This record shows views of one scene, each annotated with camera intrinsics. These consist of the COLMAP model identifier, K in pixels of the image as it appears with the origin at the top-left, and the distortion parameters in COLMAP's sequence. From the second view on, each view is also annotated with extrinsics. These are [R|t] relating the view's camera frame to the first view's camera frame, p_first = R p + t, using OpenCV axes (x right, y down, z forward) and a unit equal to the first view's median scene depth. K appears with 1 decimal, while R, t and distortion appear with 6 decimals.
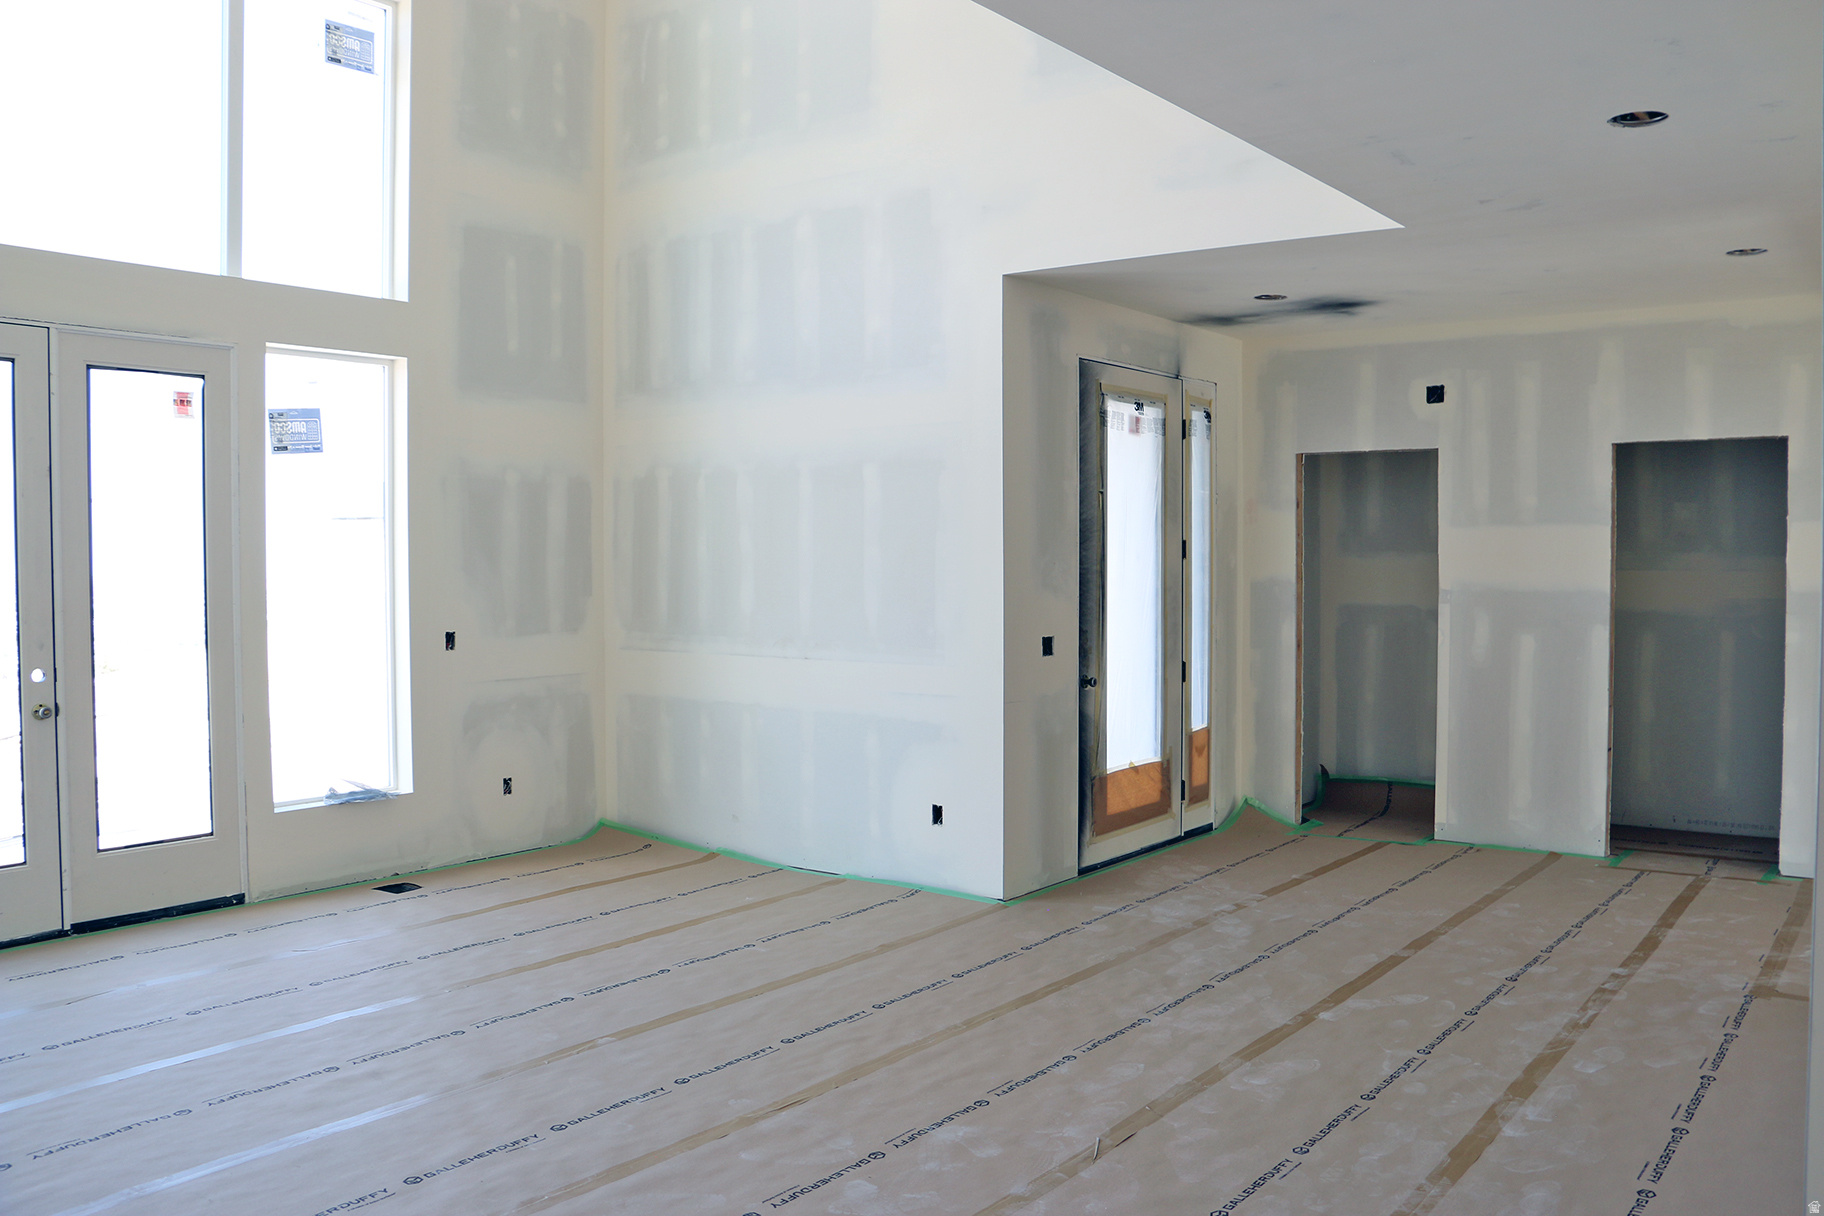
lens RADIAL K [[1514.2, 0, 922.9], [0, 1514.2, 606.3], [0, 0, 1]] dist [-0.182391, 0.163836]
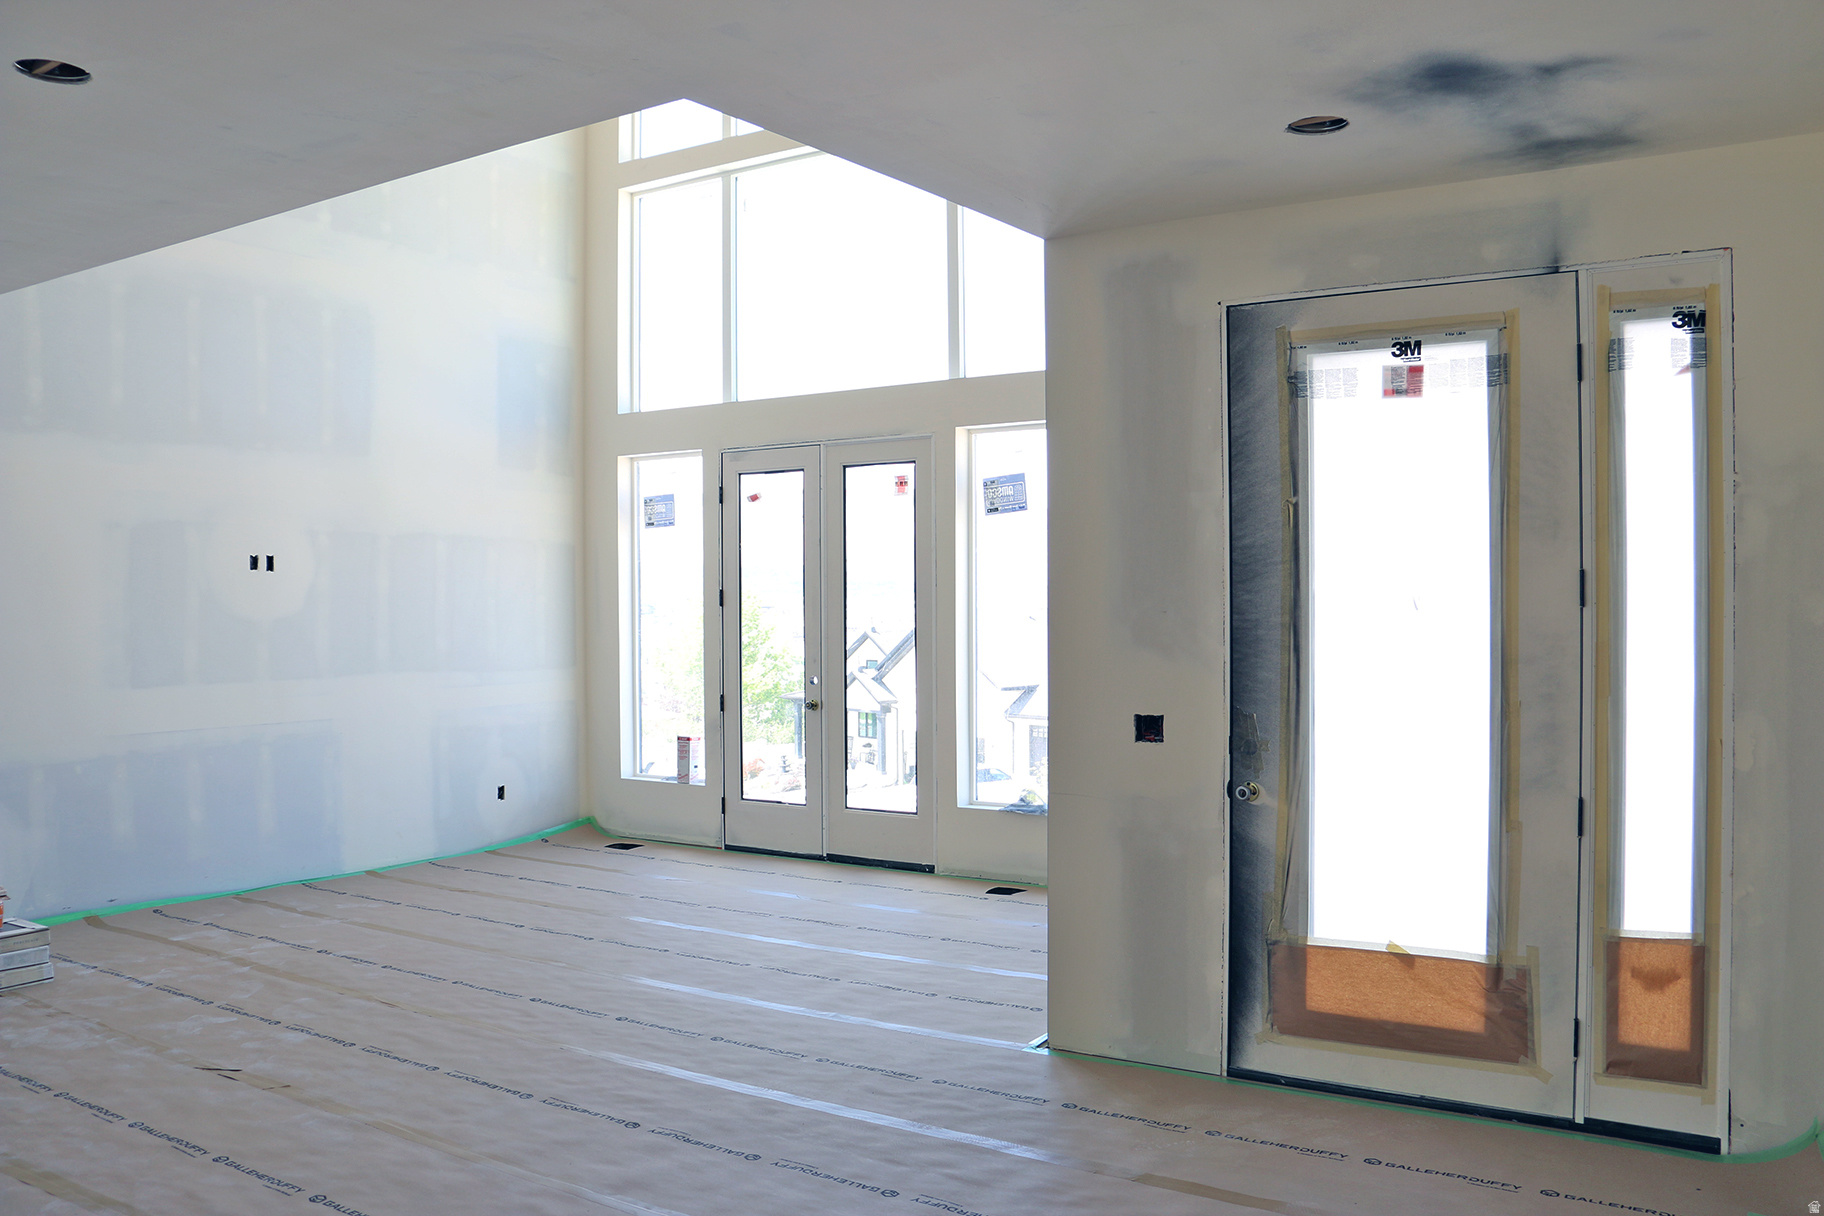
lens RADIAL K [[1514.2, 0, 922.9], [0, 1514.2, 606.3], [0, 0, 1]] dist [-0.182391, 0.163836]
pose [[0.056887, 0.006066, -0.998362, 0.798481], [-0.026501, 0.999638, 0.004564, -0.032189], [0.998029, 0.026198, 0.057027, 0.867448]]
